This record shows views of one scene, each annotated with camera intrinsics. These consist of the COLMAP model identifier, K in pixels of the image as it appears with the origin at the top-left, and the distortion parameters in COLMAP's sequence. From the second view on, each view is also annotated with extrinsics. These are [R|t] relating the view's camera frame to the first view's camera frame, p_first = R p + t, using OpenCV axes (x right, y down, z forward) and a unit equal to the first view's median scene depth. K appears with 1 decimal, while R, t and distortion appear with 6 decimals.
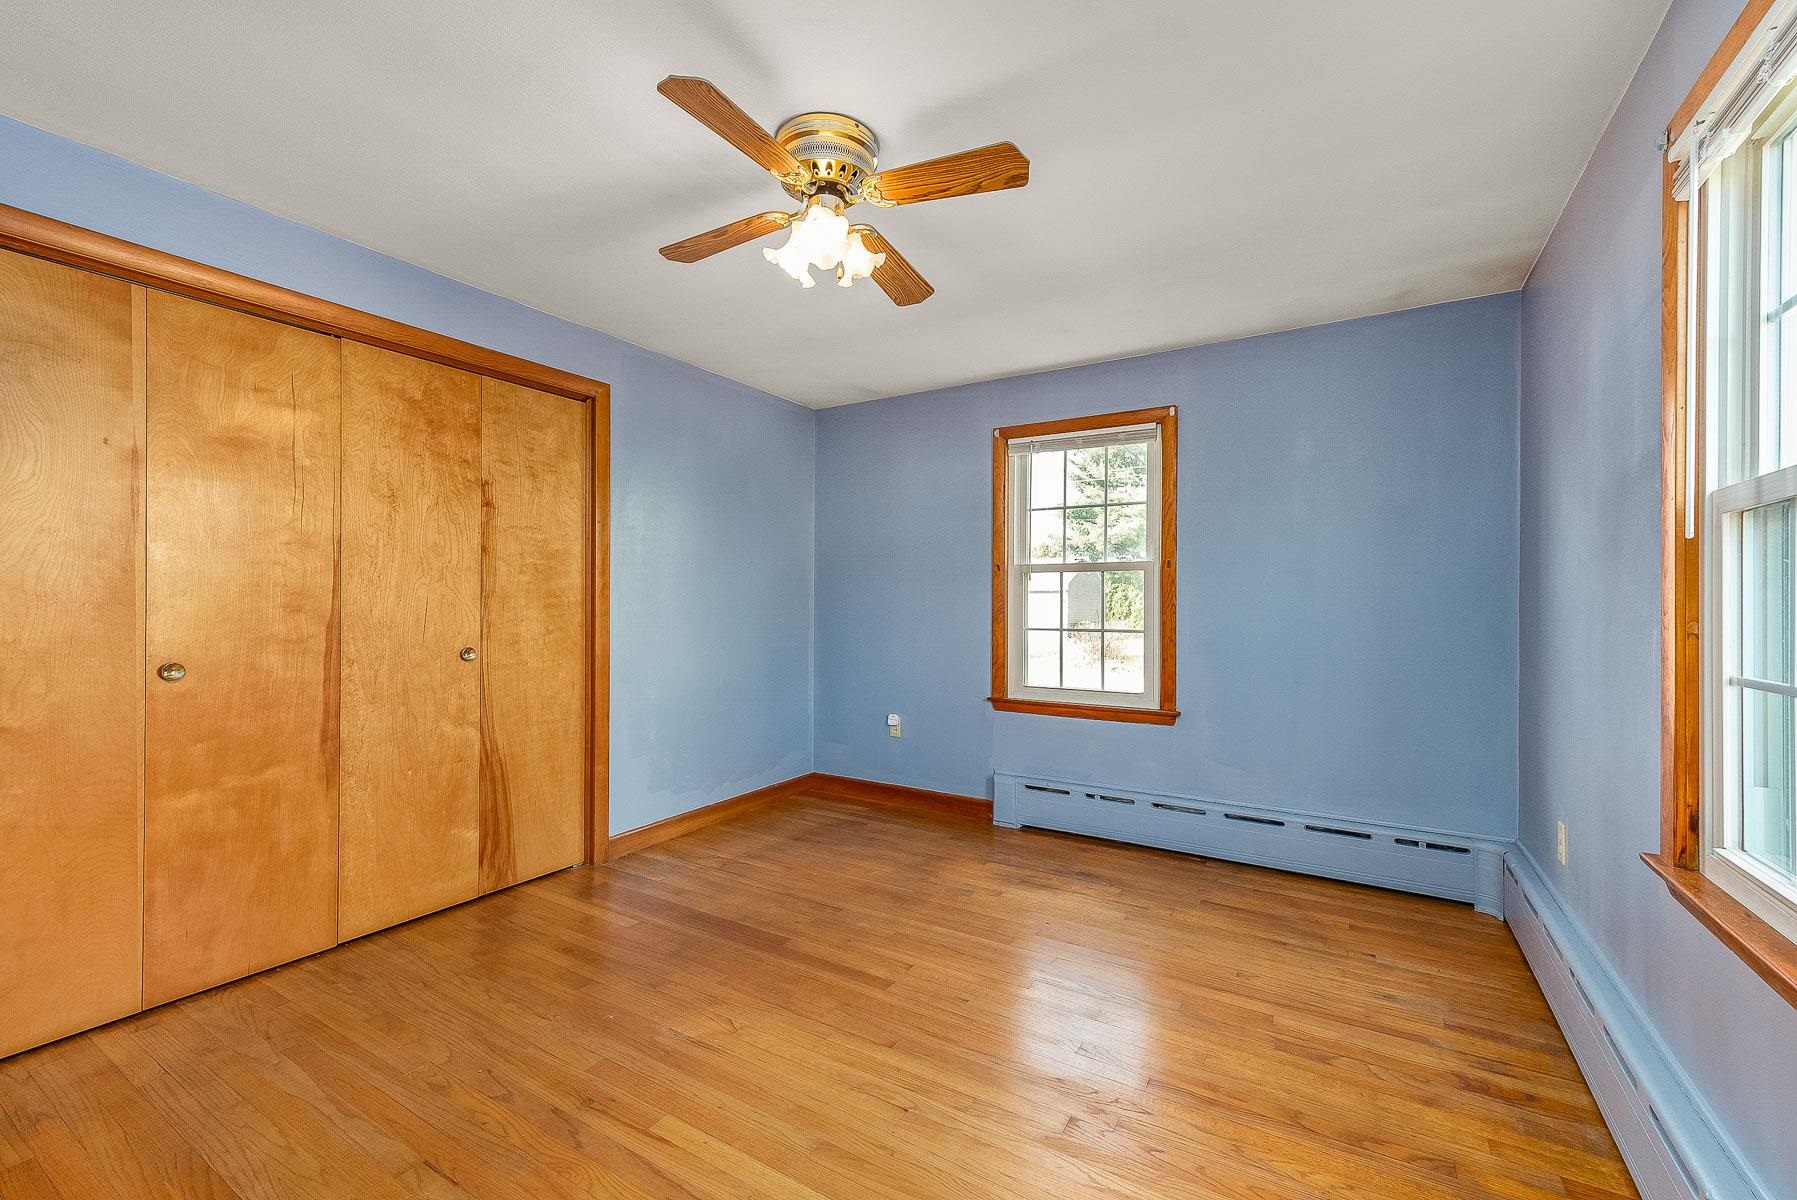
lens RADIAL K [[748.5, 0, 899.2], [0, 748.5, 603.9], [0, 0, 1]] dist [0.014490, -0.000471]
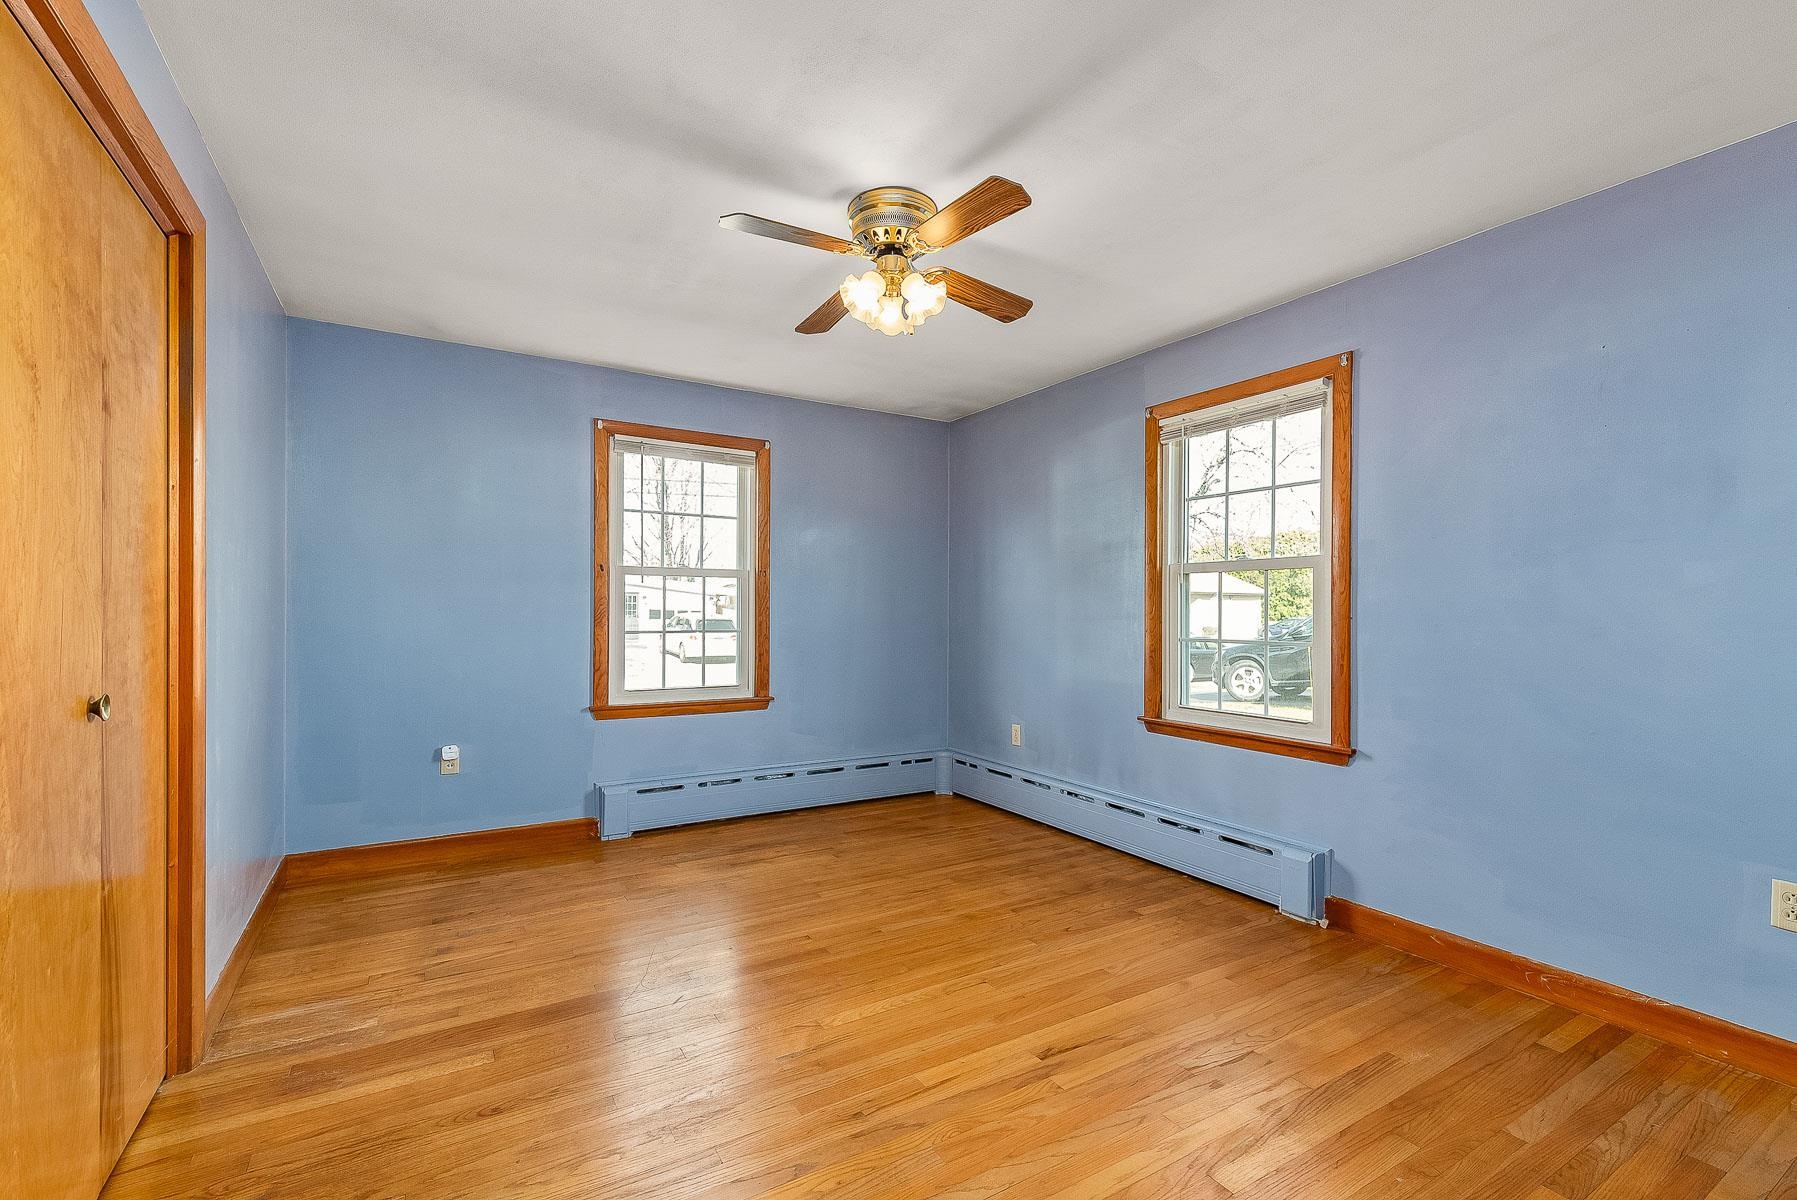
lens RADIAL K [[782.3, 0, 900.2], [0, 782.3, 608.0], [0, 0, 1]] dist [0.014150, -0.000301]
pose [[0.457864, 0.000173, 0.889022, -0.743942], [-0.003342, 0.999993, 0.001527, -0.001185], [-0.889016, -0.003670, 0.457862, 0.278237]]
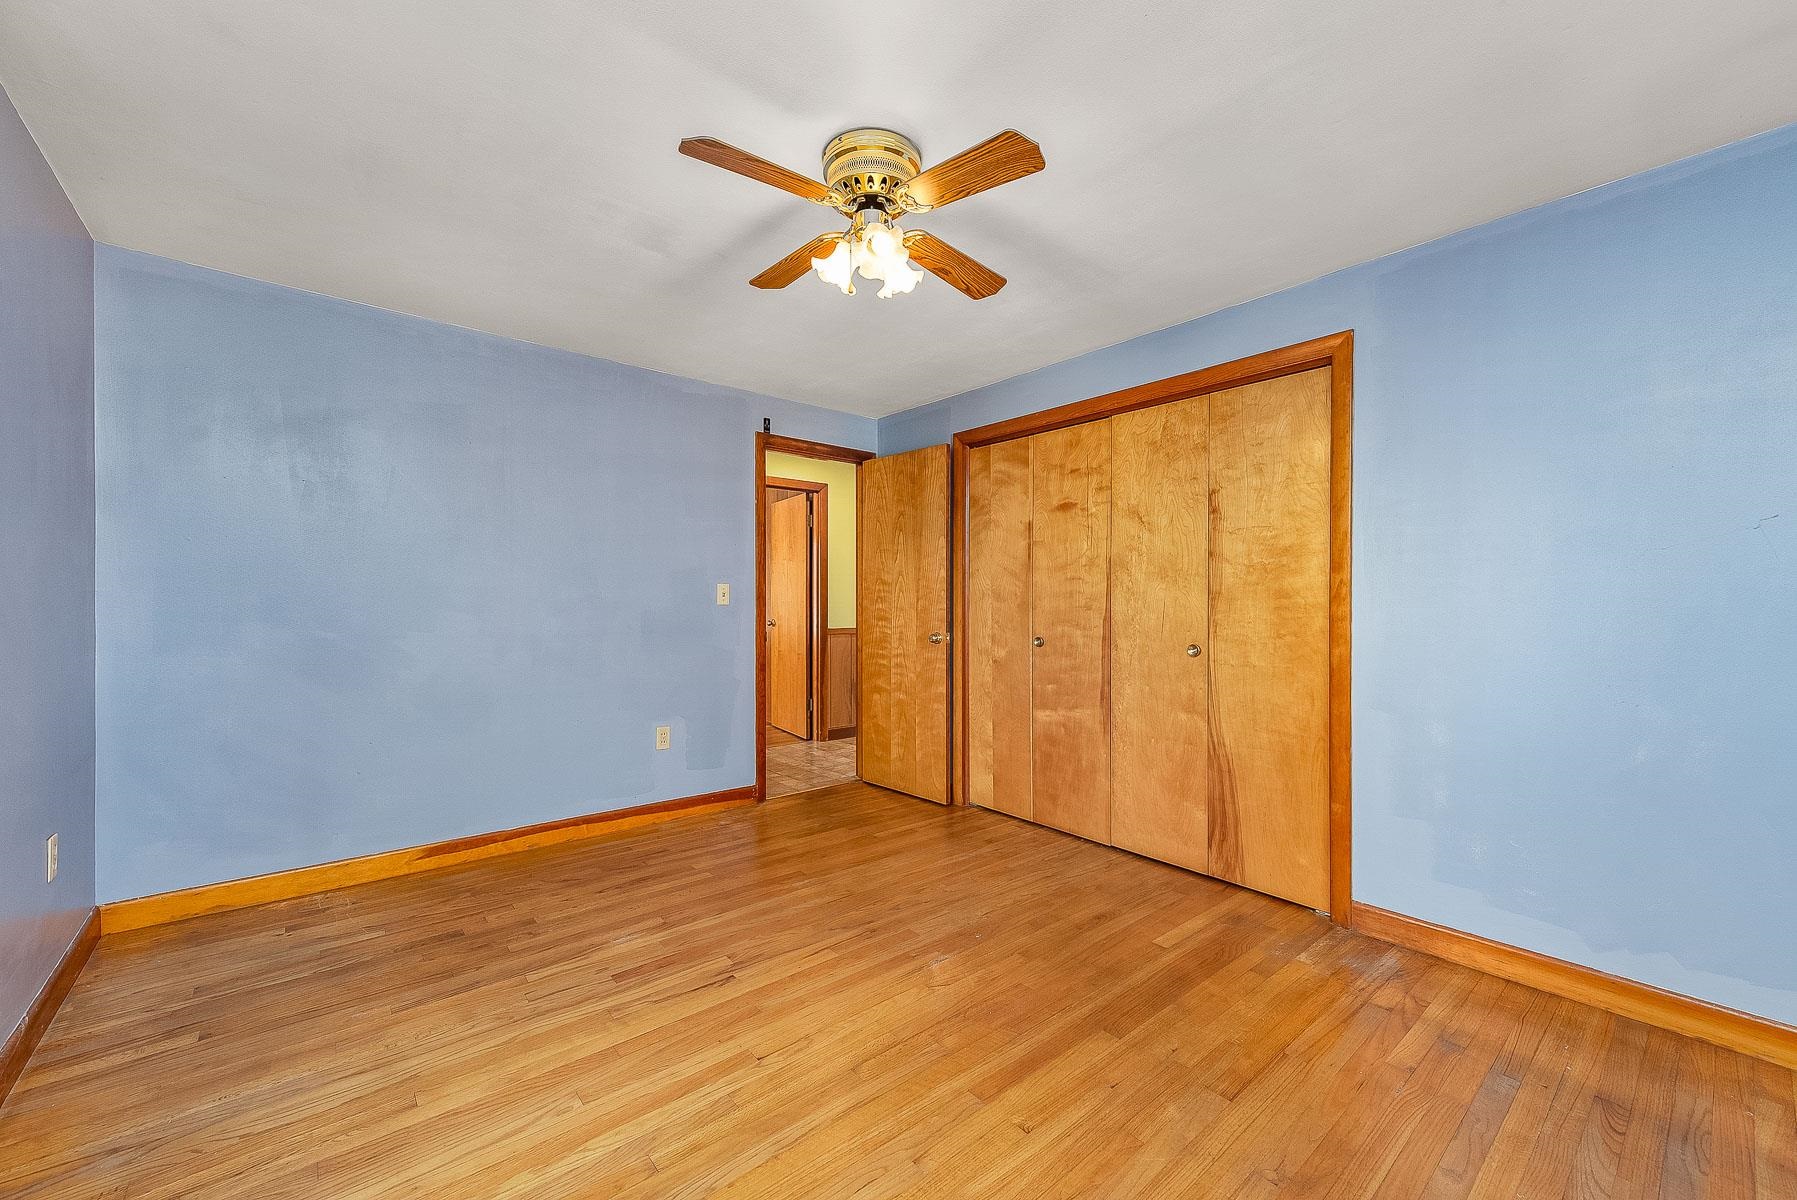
lens RADIAL K [[700.2, 0, 893.0], [0, 700.2, 607.2], [0, 0, 1]] dist [0.006419, -0.000928]
pose [[-0.328205, 0.001268, -0.944606, 0.518236], [-0.006722, 0.999971, 0.003678, 0.002503], [0.944583, 0.007556, -0.328187, 0.858178]]
